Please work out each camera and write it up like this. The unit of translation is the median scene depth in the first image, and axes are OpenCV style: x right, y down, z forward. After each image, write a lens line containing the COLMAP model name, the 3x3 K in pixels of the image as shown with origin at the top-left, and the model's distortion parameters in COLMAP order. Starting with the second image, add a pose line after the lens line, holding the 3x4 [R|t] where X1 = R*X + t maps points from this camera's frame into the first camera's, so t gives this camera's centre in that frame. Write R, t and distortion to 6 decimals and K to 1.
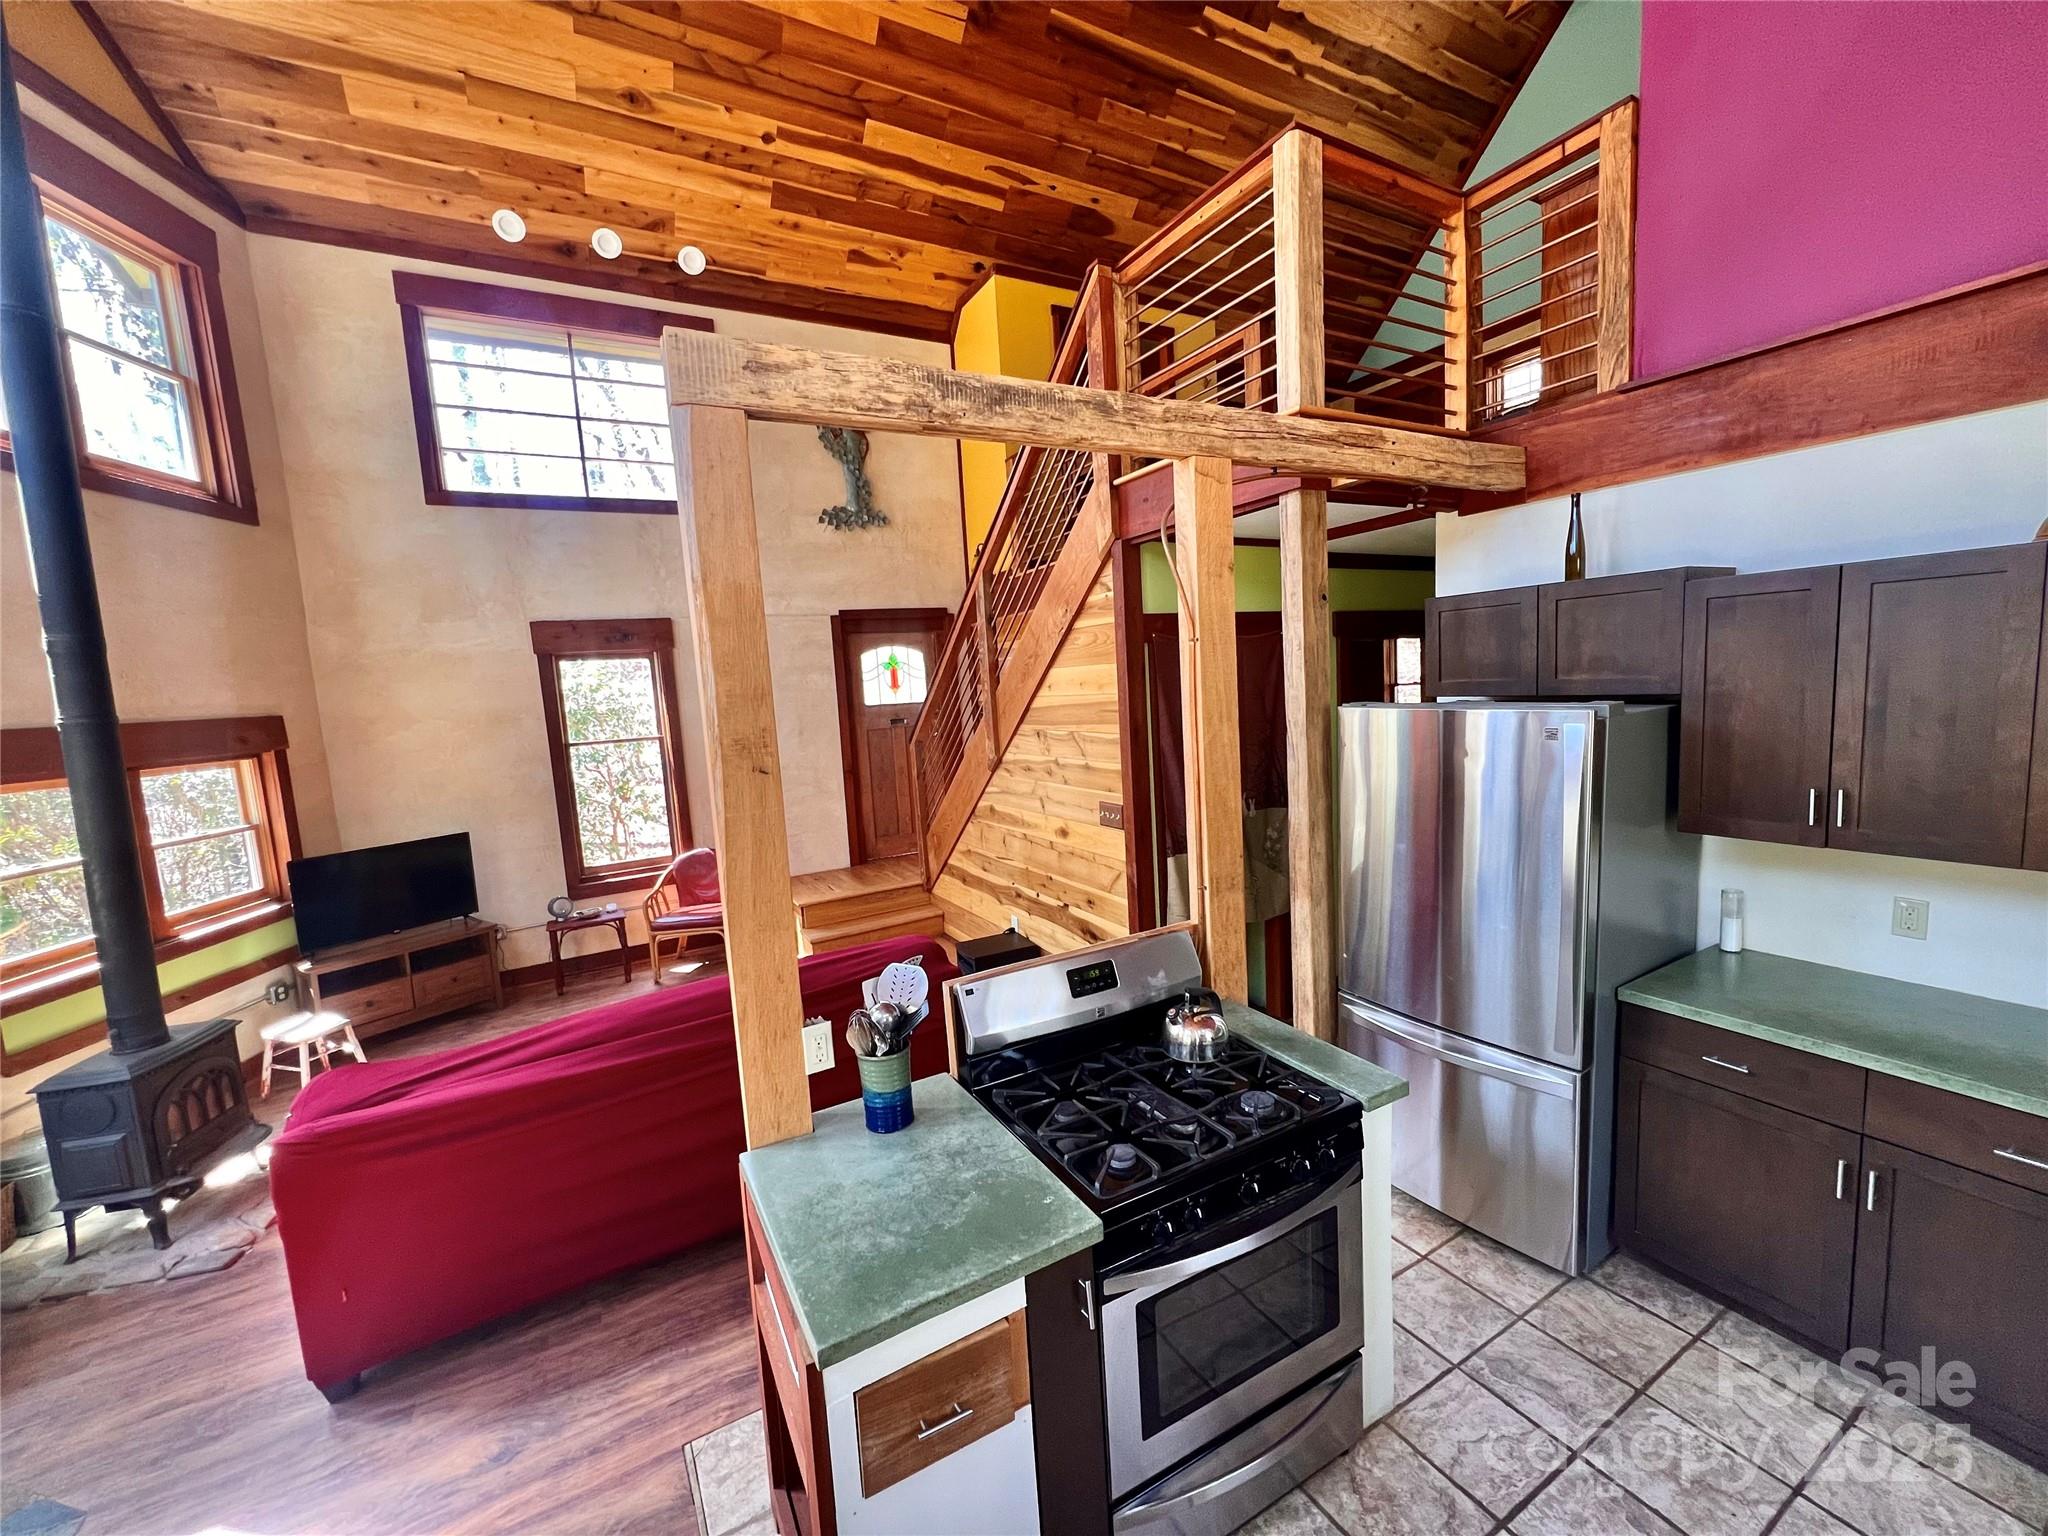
lens RADIAL K [[817.2, 0, 1023.7], [0, 817.2, 770.8], [0, 0, 1]] dist [-0.001418, 0.000305]
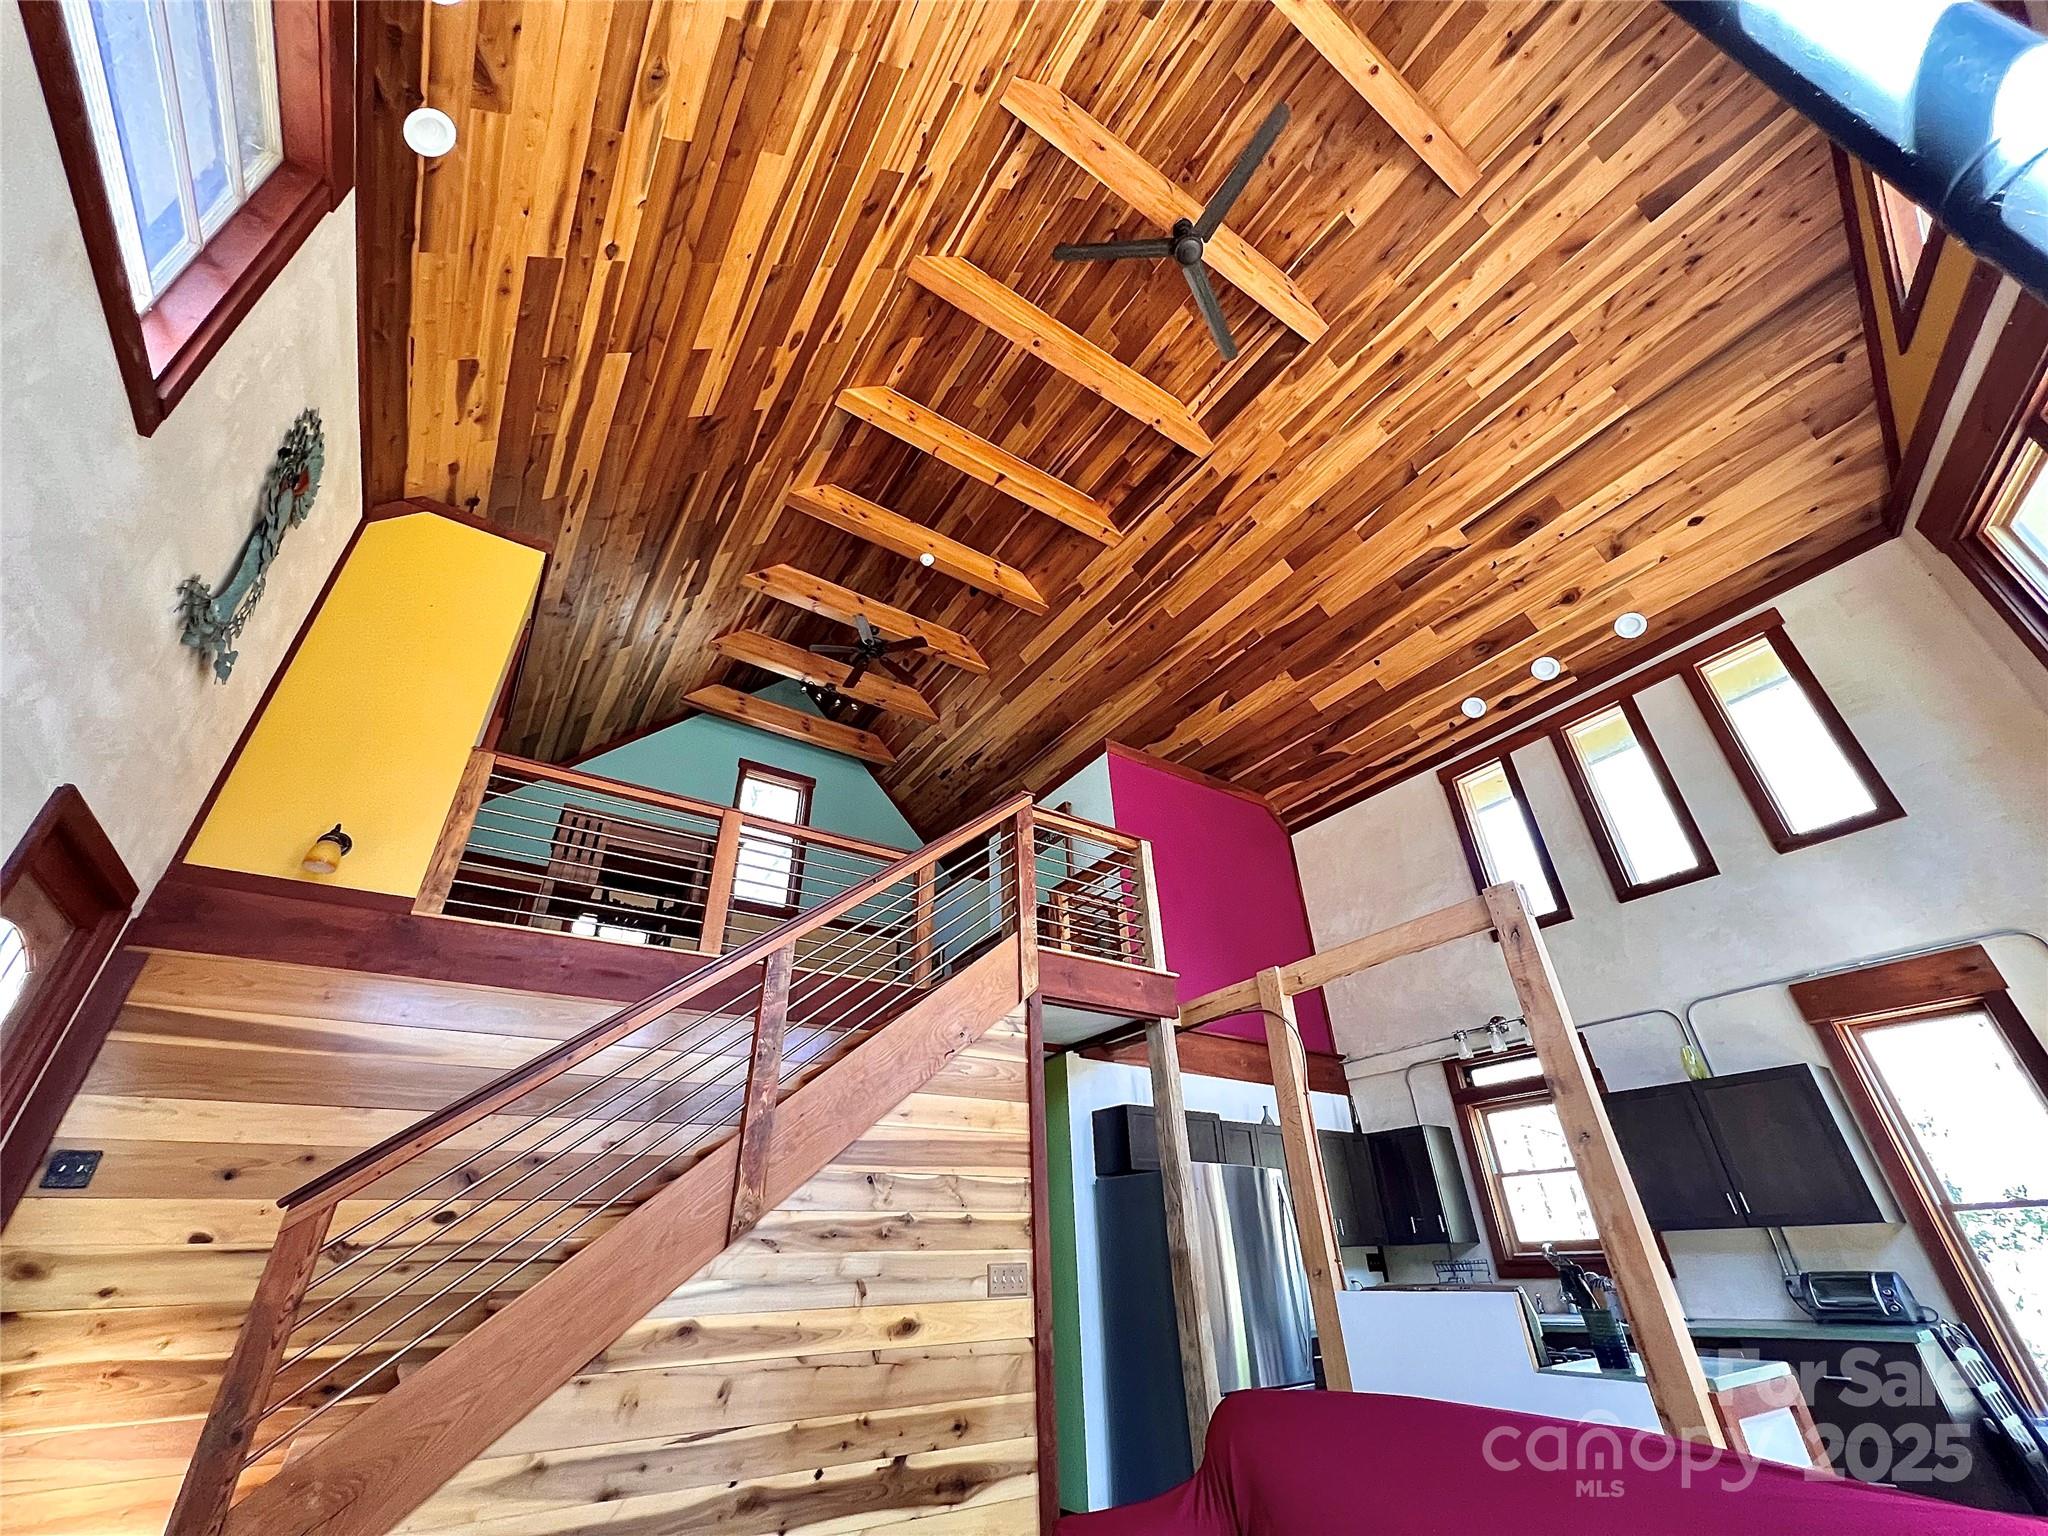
lens RADIAL K [[817.2, 0, 1023.7], [0, 817.2, 770.8], [0, 0, 1]] dist [-0.001418, 0.000305]
pose [[-0.078464, 0.567842, 0.819389, -0.791409], [0.138989, 0.820127, -0.555044, 0.081129], [-0.987181, 0.070335, -0.143274, 0.899215]]
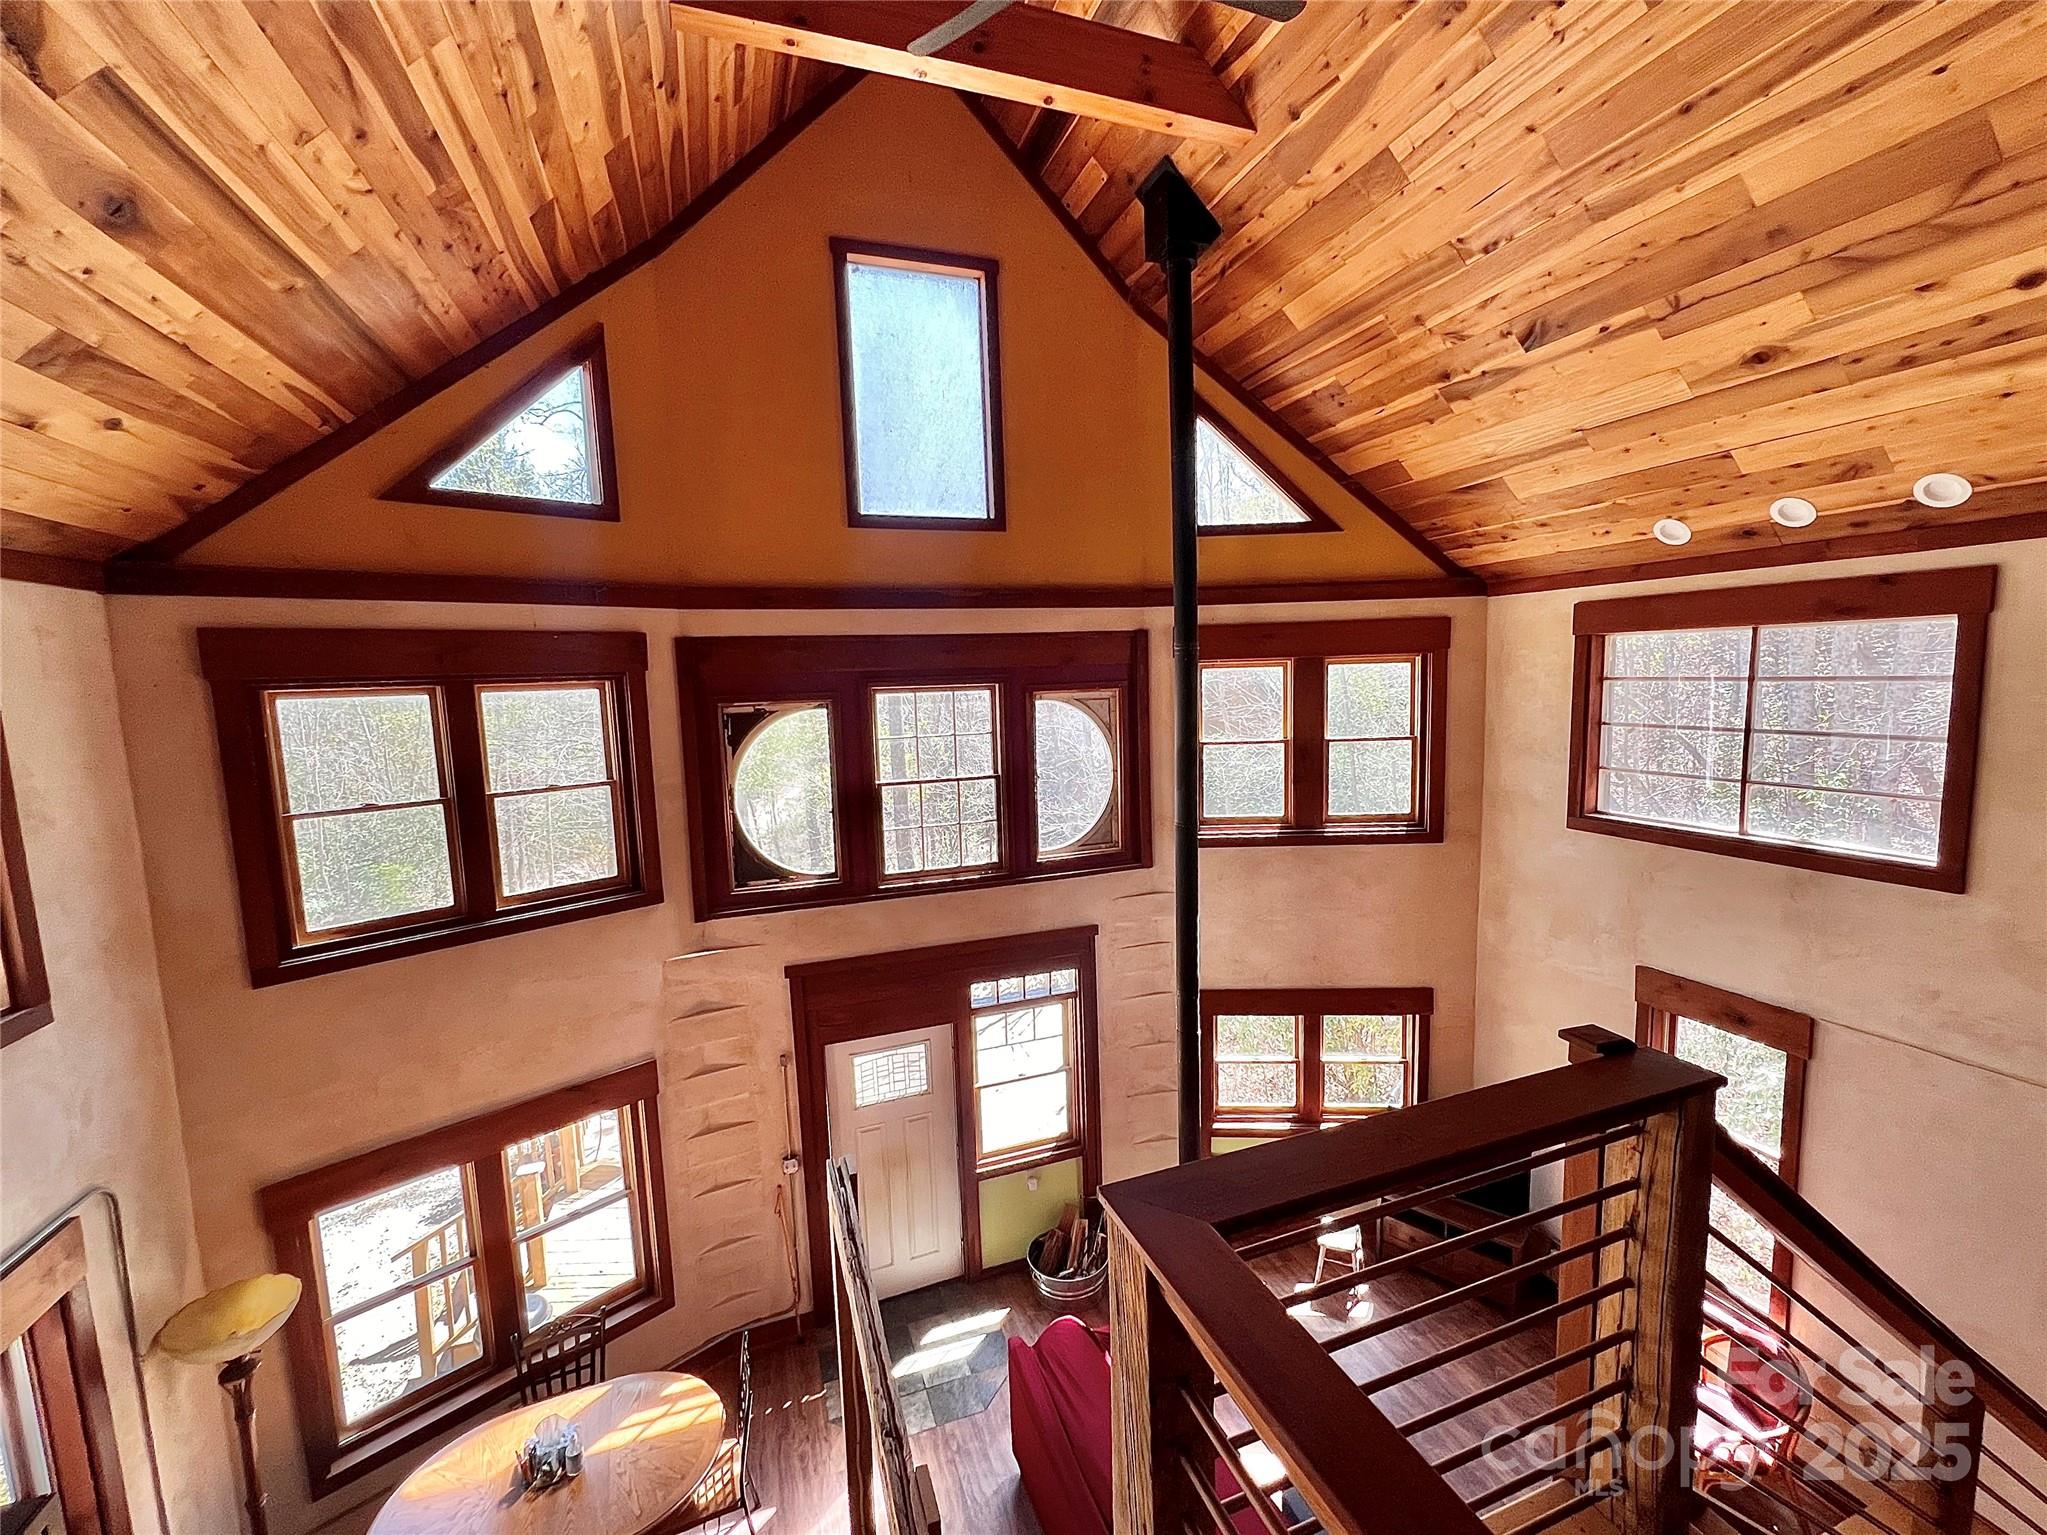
lens RADIAL K [[861.5, 0, 1049.0], [0, 861.5, 768.7], [0, 0, 1]] dist [-0.000757, 0.000102]
pose [[-0.147855, 0.175628, -0.973290, 0.418404], [-0.069034, 0.979873, 0.187303, -0.619982], [0.986597, 0.094884, -0.132755, 0.571944]]
